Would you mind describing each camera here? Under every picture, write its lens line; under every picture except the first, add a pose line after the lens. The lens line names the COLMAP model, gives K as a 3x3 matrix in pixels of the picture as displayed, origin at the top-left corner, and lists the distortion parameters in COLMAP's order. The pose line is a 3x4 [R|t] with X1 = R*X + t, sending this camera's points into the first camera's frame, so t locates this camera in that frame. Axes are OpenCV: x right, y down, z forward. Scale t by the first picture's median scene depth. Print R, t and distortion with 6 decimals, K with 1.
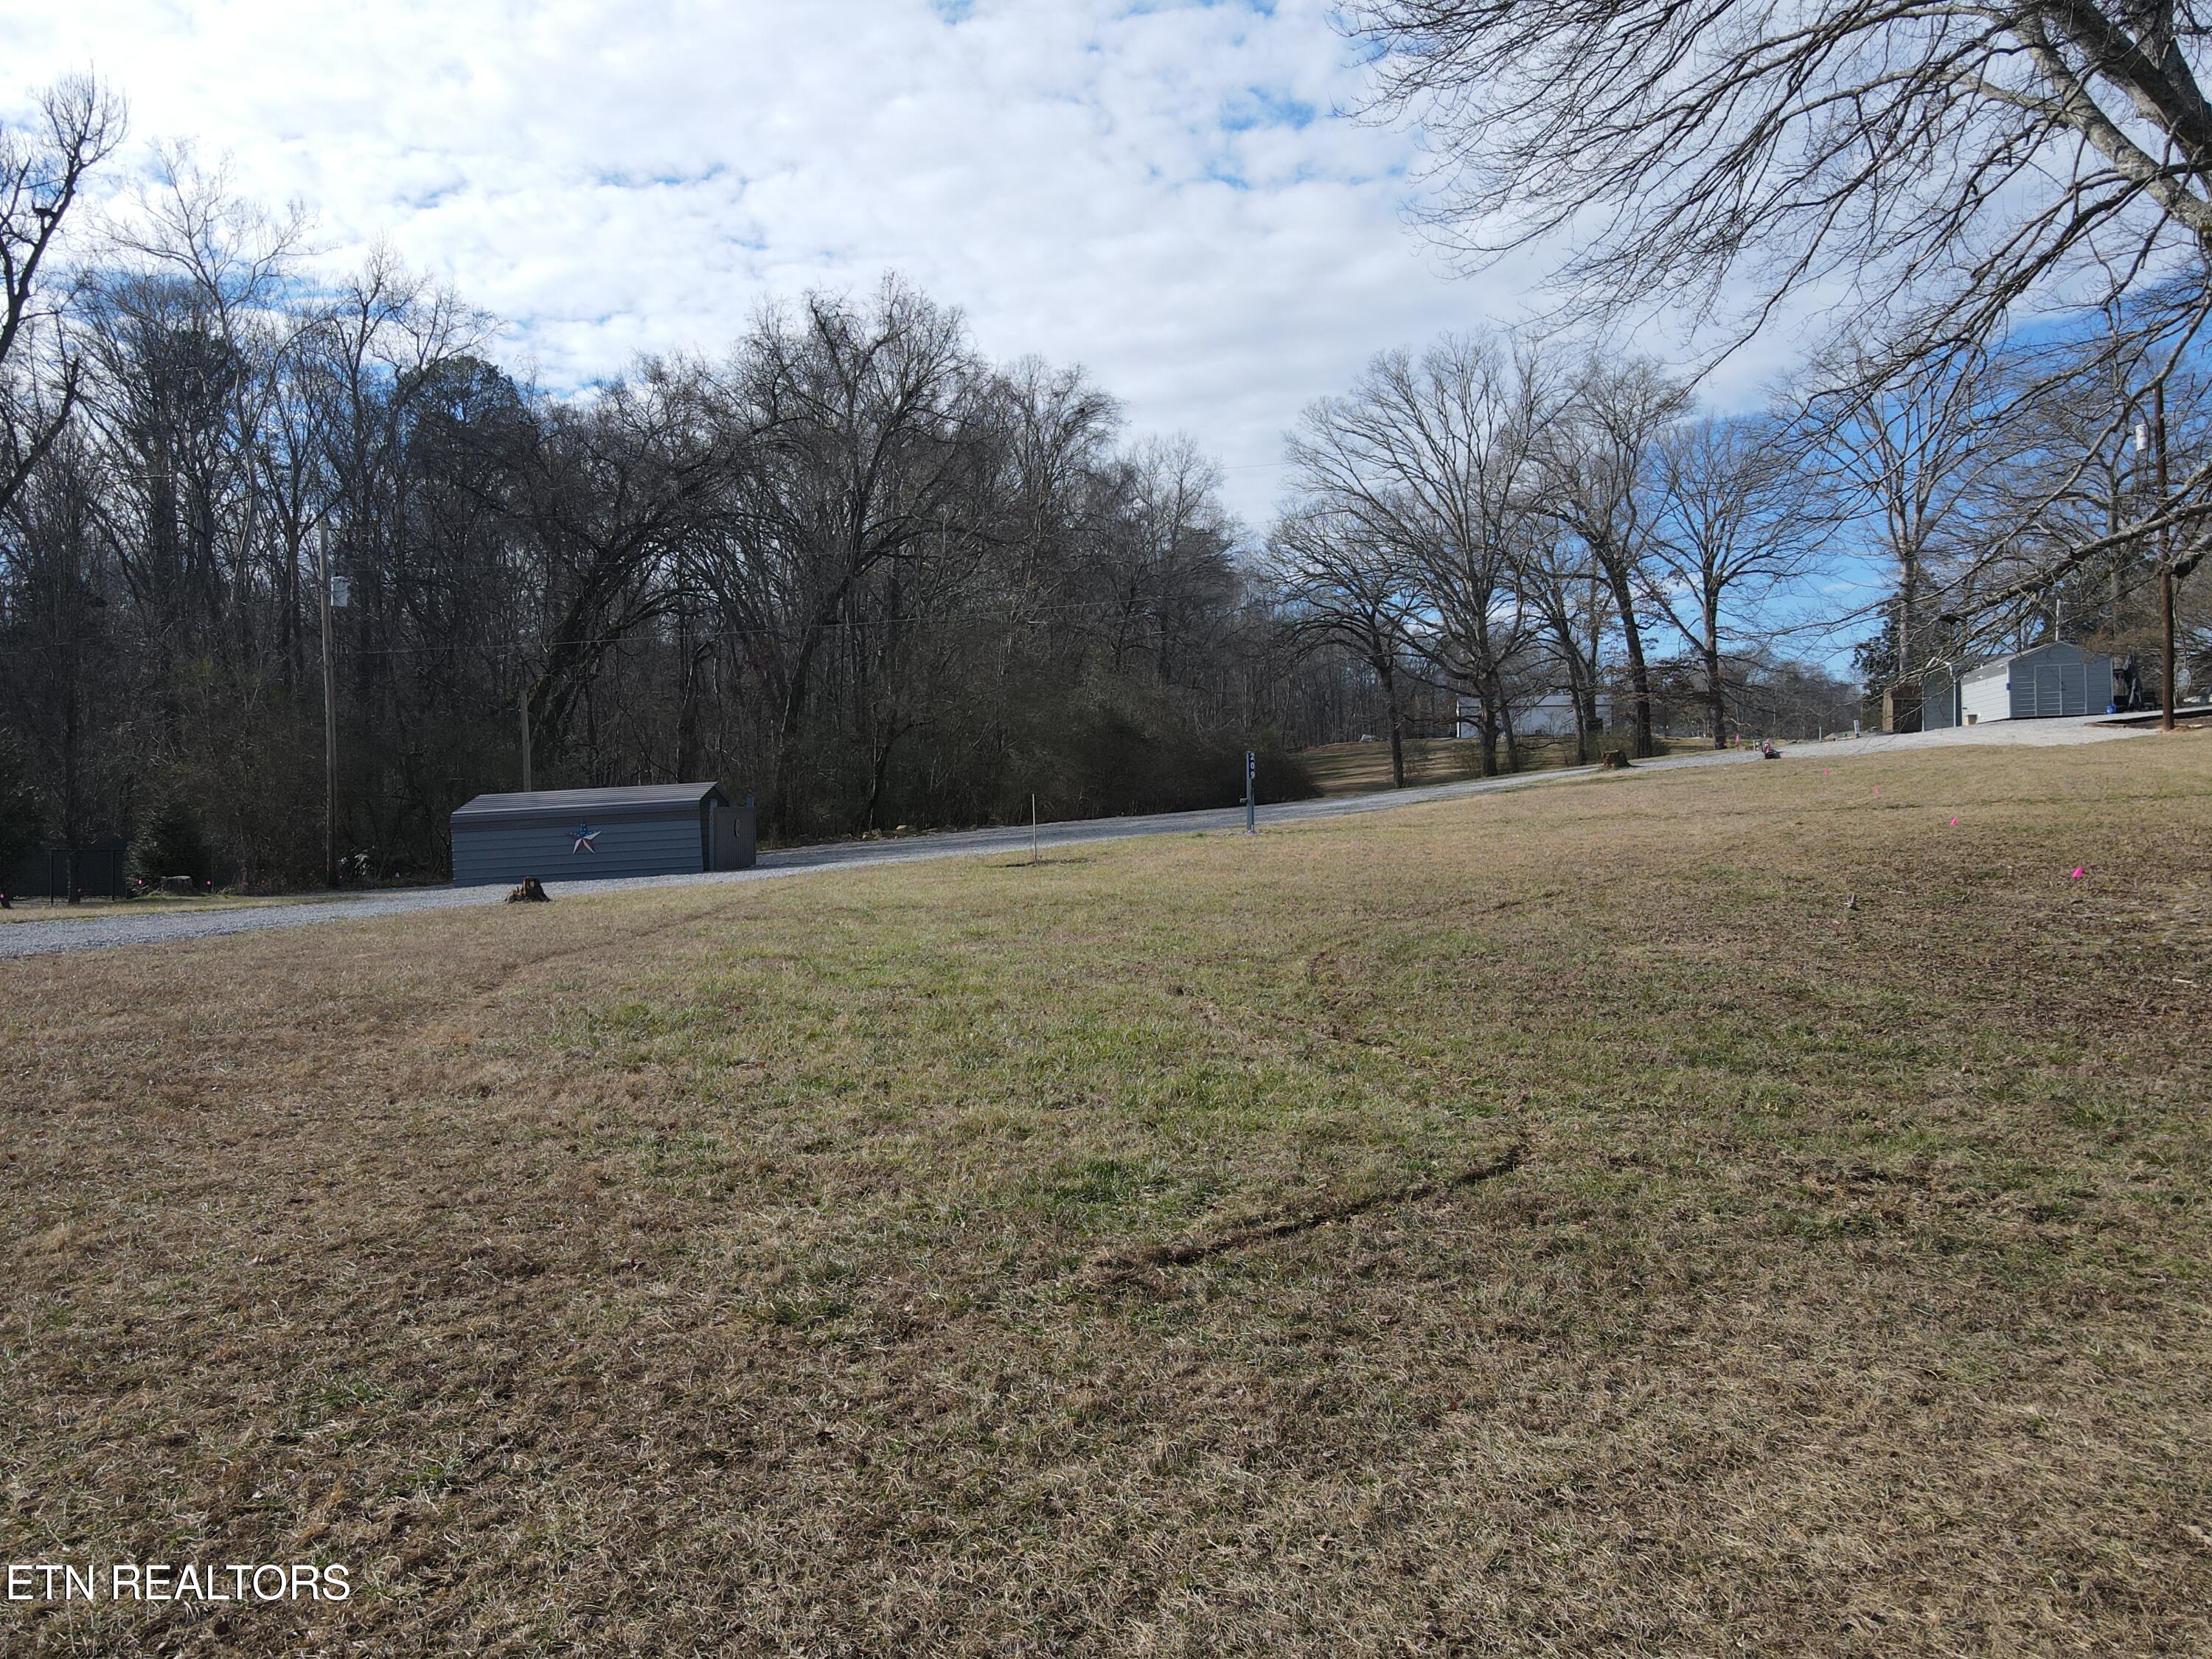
lens RADIAL K [[1602.1, 0, 1113.9], [0, 1602.1, 822.0], [0, 0, 1]] dist [0.017517, 0.002819]
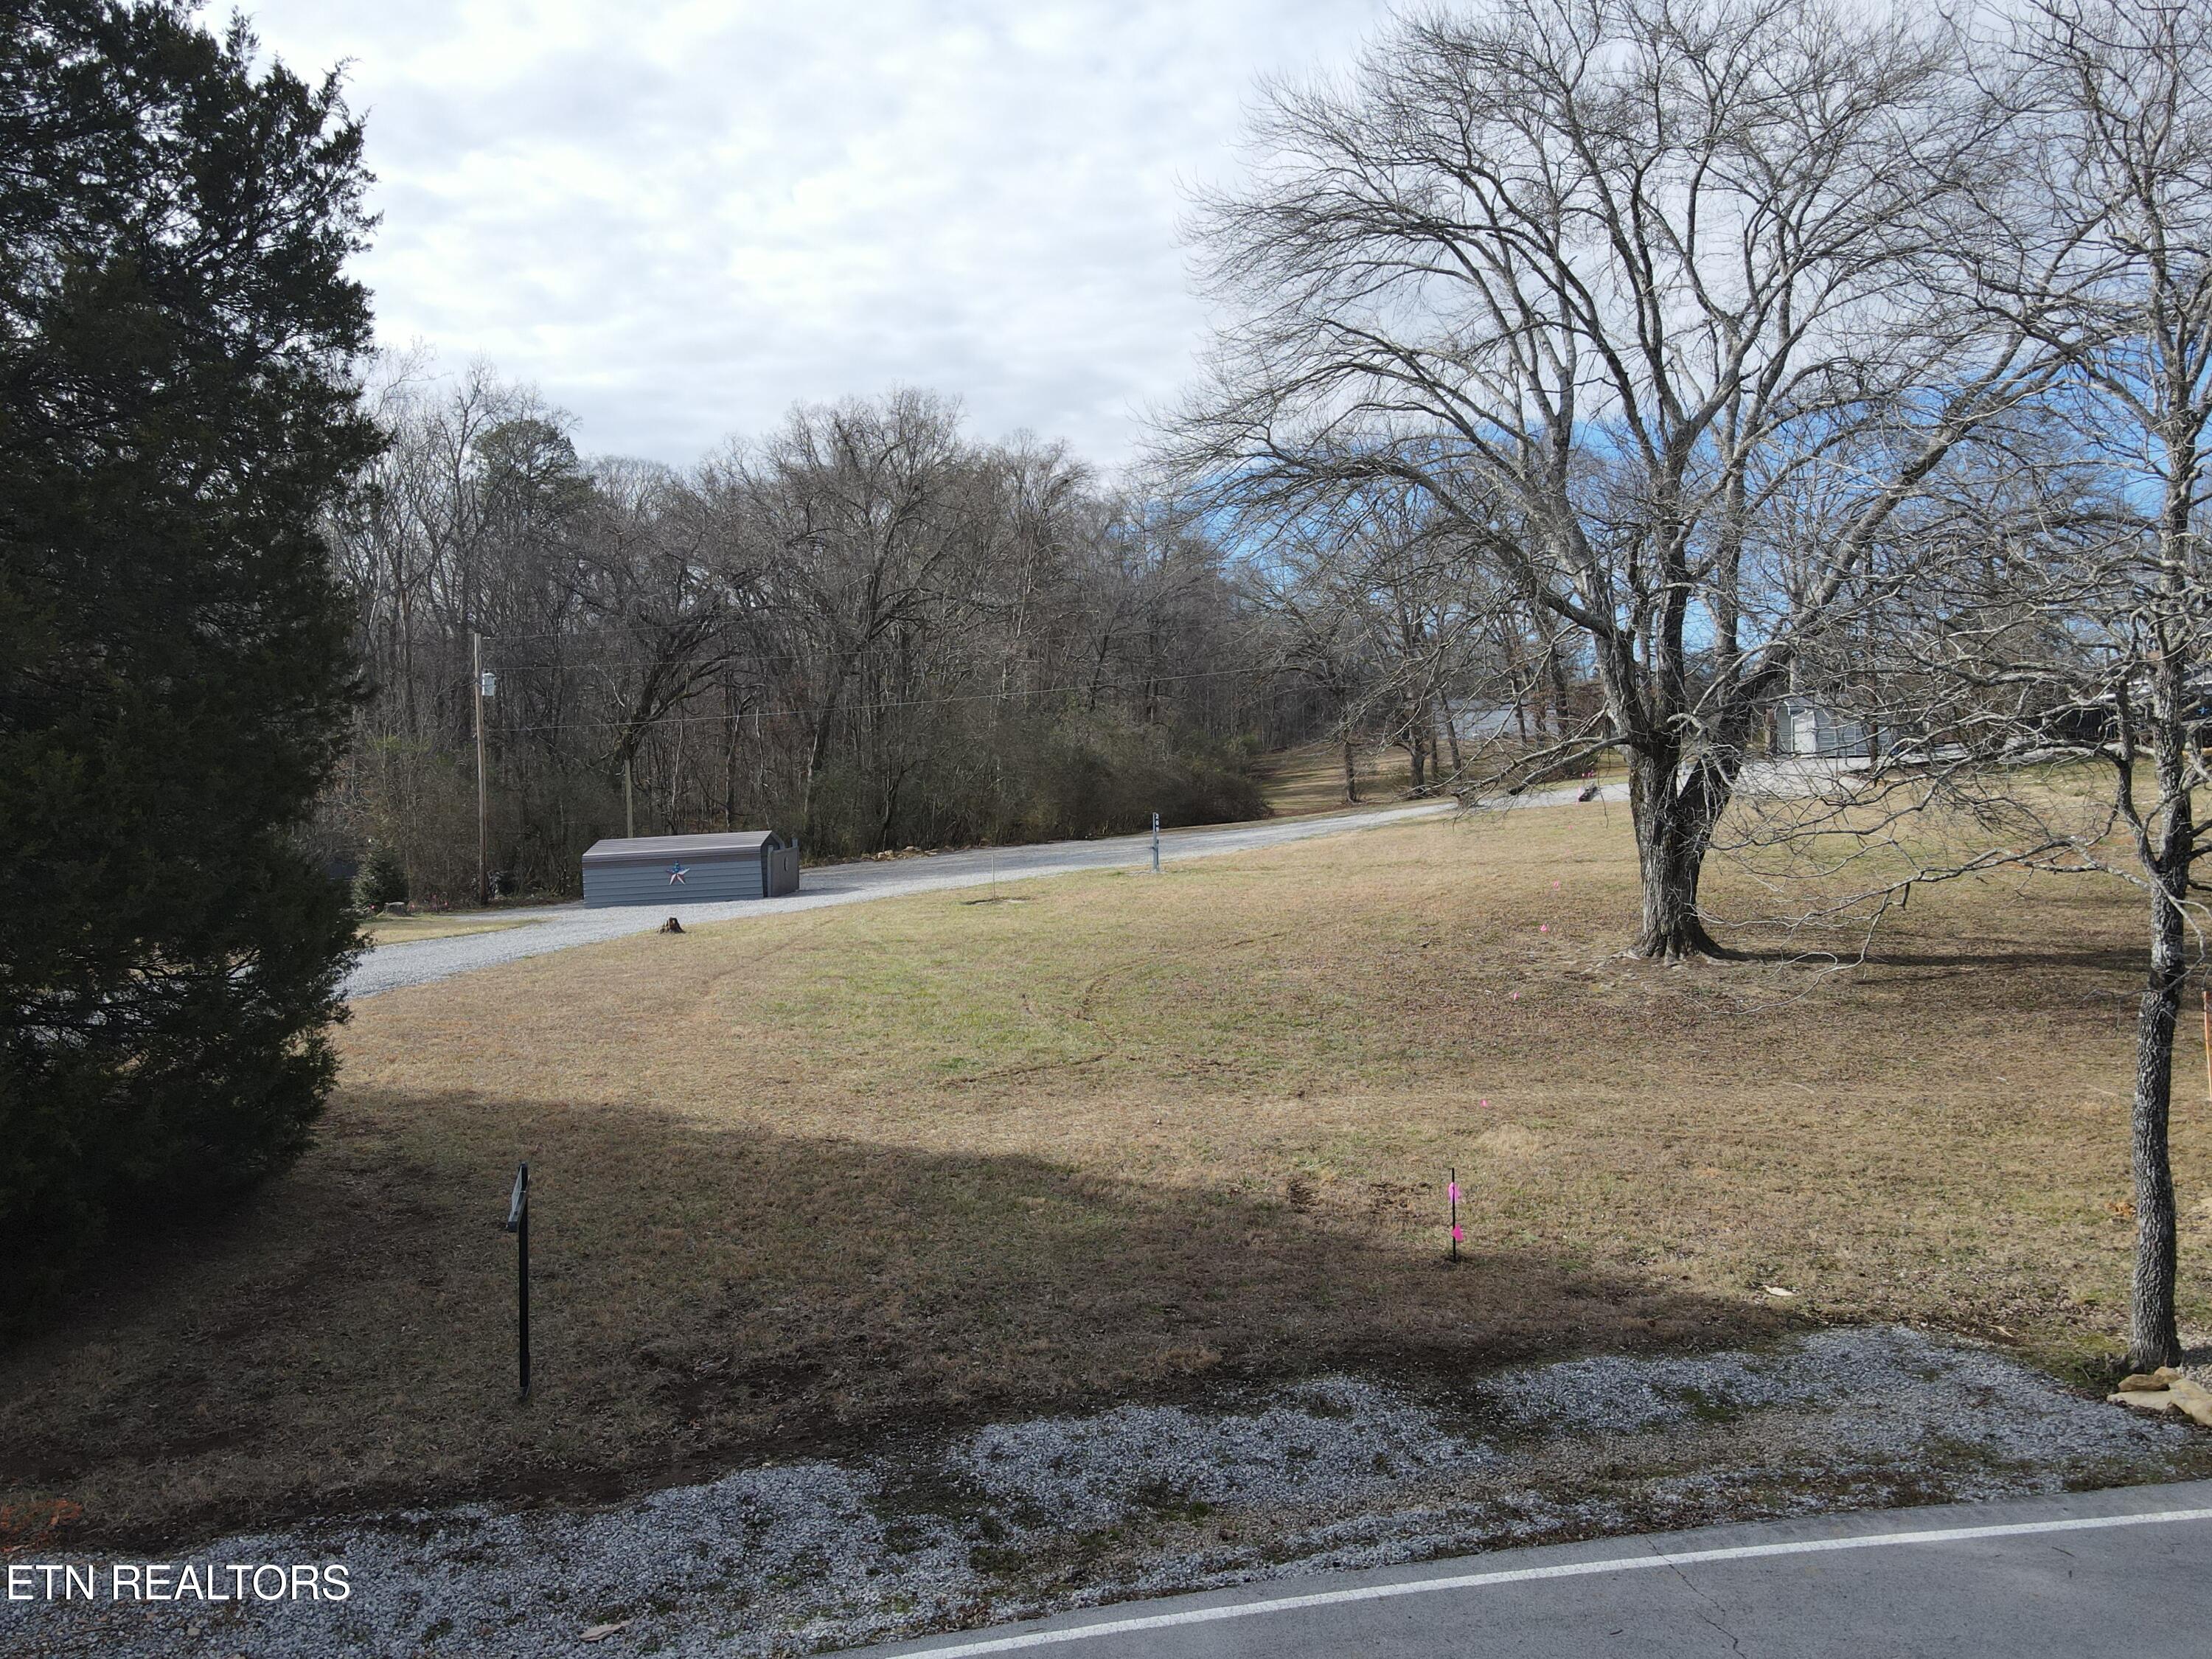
lens RADIAL K [[1602.1, 0, 1097.3], [0, 1602.1, 841.0], [0, 0, 1]] dist [0.017517, 0.002819]
pose [[0.999819, 0.001400, -0.018968, 0.028692], [-0.000924, 0.999685, 0.025073, -0.026285], [0.018997, -0.025051, 0.999506, -0.185225]]
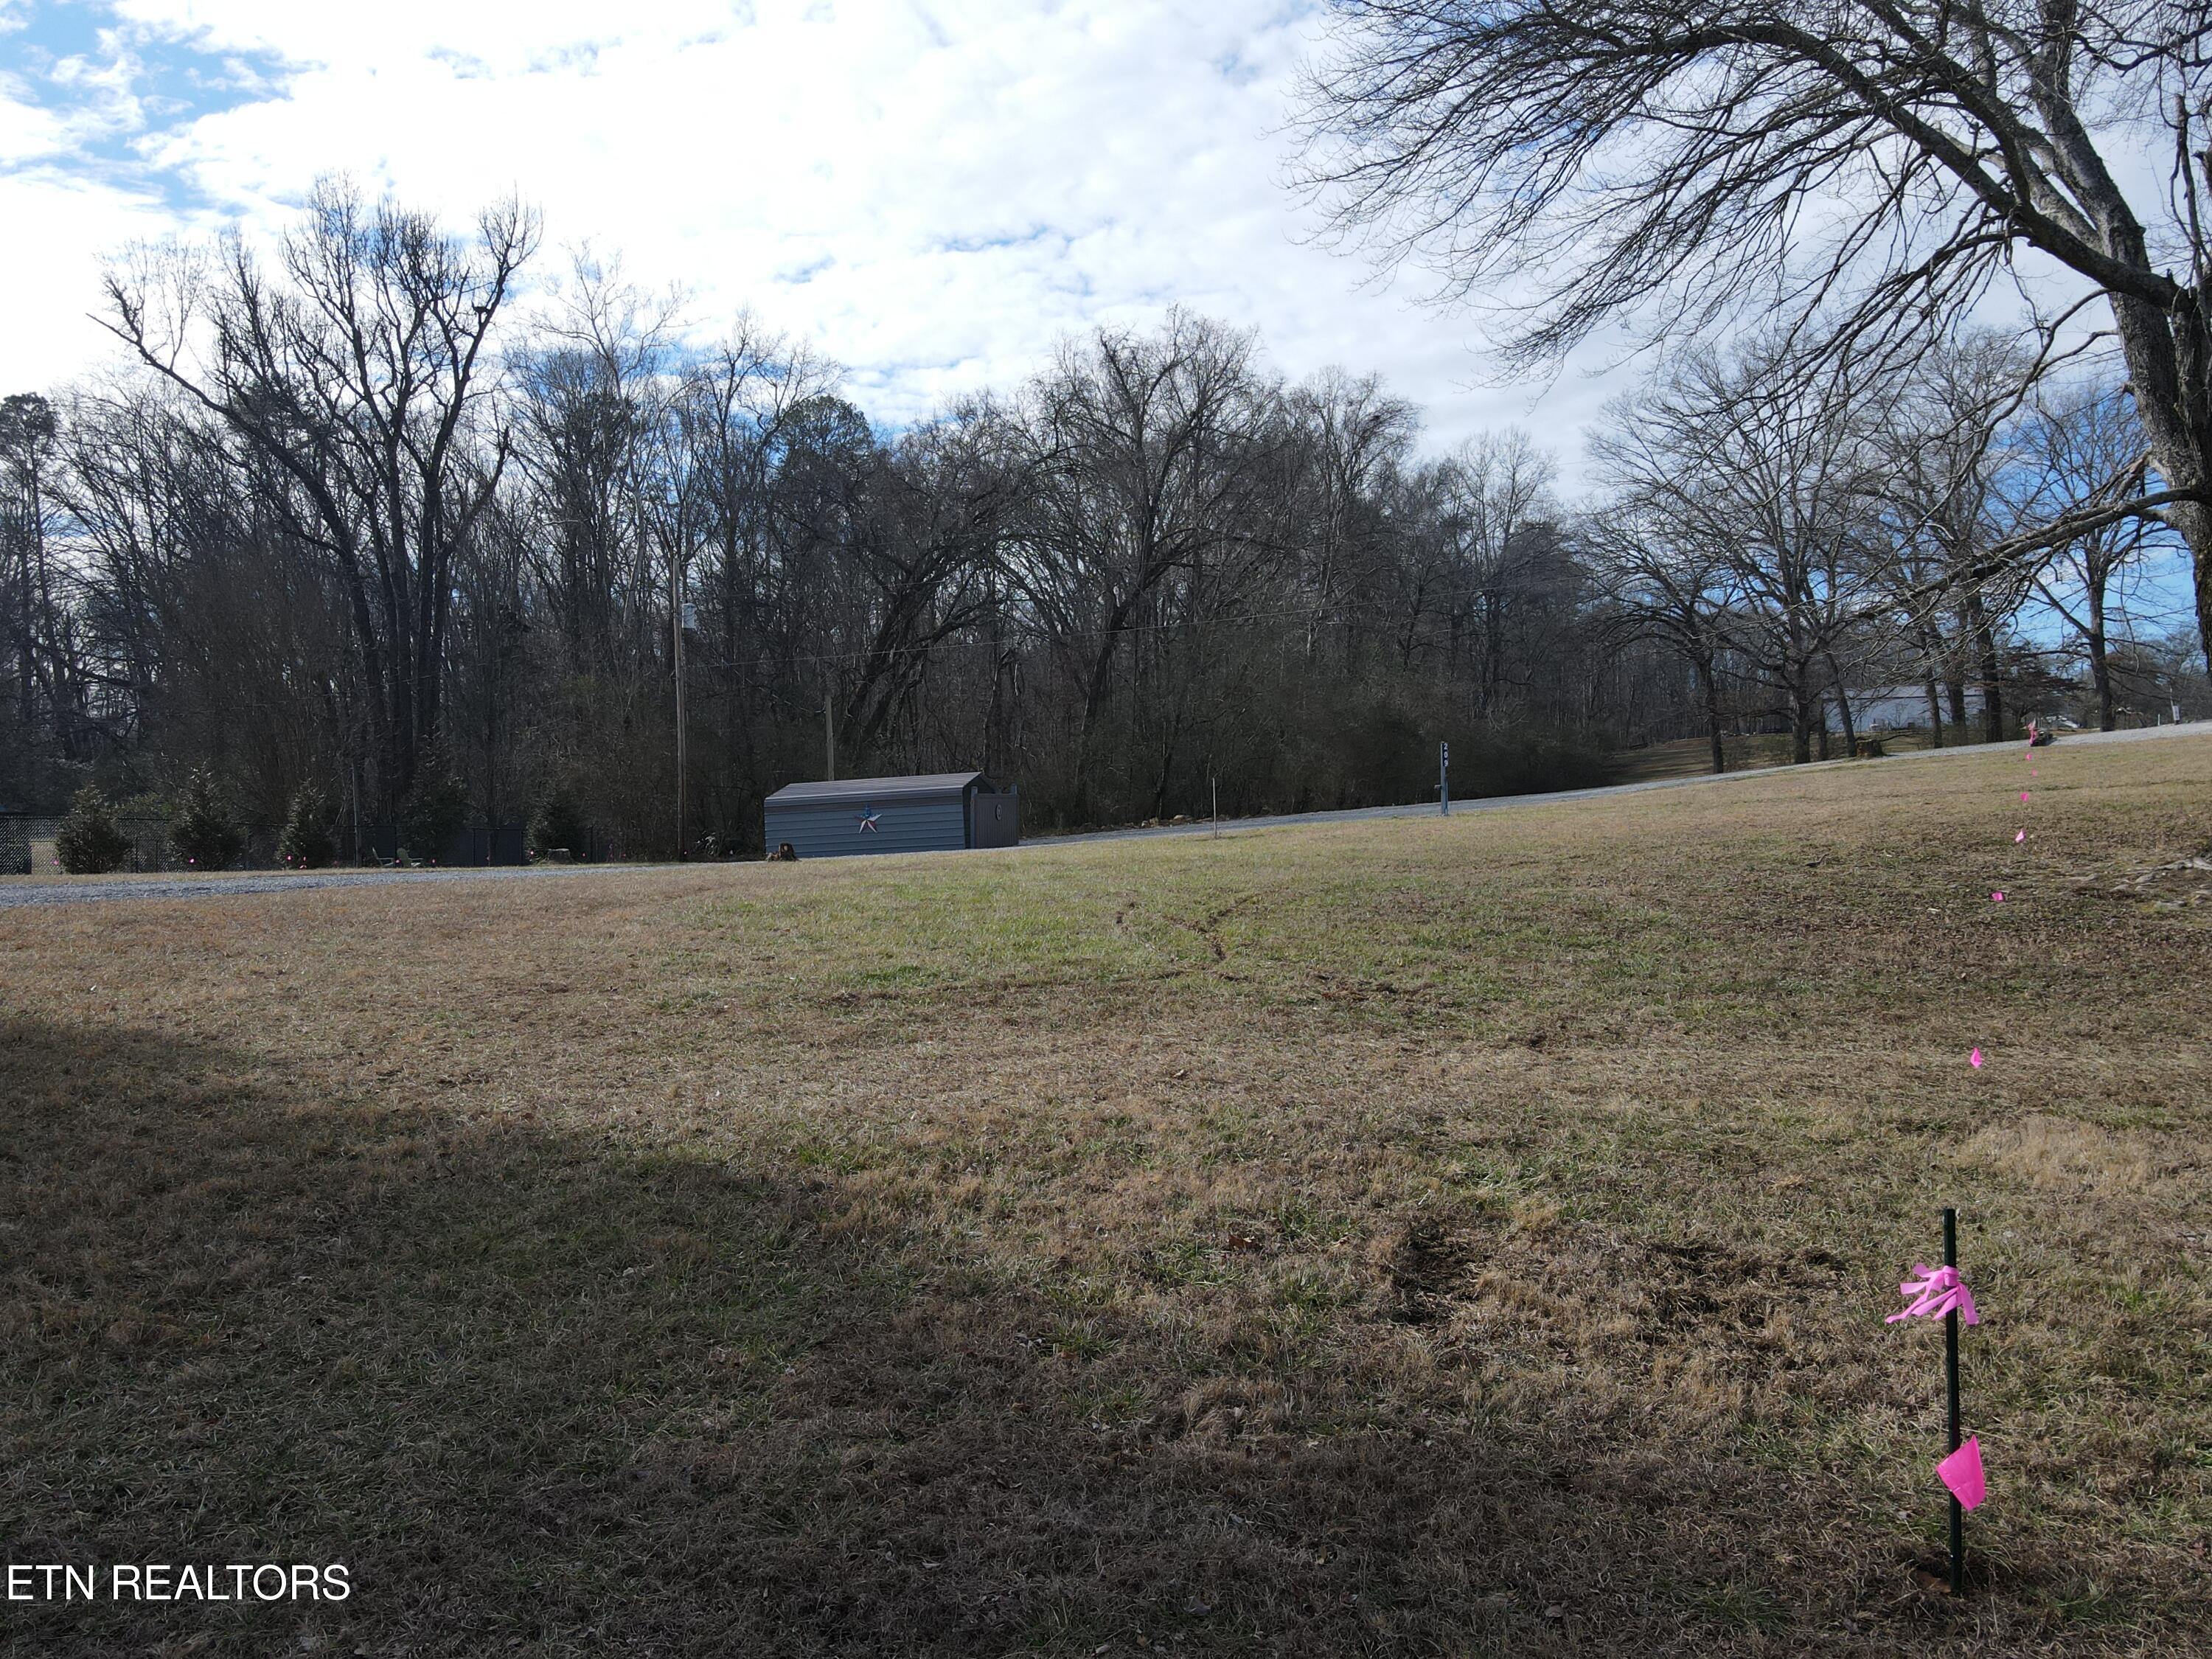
lens RADIAL K [[1602.1, 0, 1108.1], [0, 1602.1, 833.7], [0, 0, 1]] dist [0.017517, 0.002819]
pose [[0.973723, 0.004774, -0.227685, 0.053405], [-0.003411, 0.999974, 0.006378, 0.005954], [0.227709, -0.005433, 0.973714, -0.051717]]
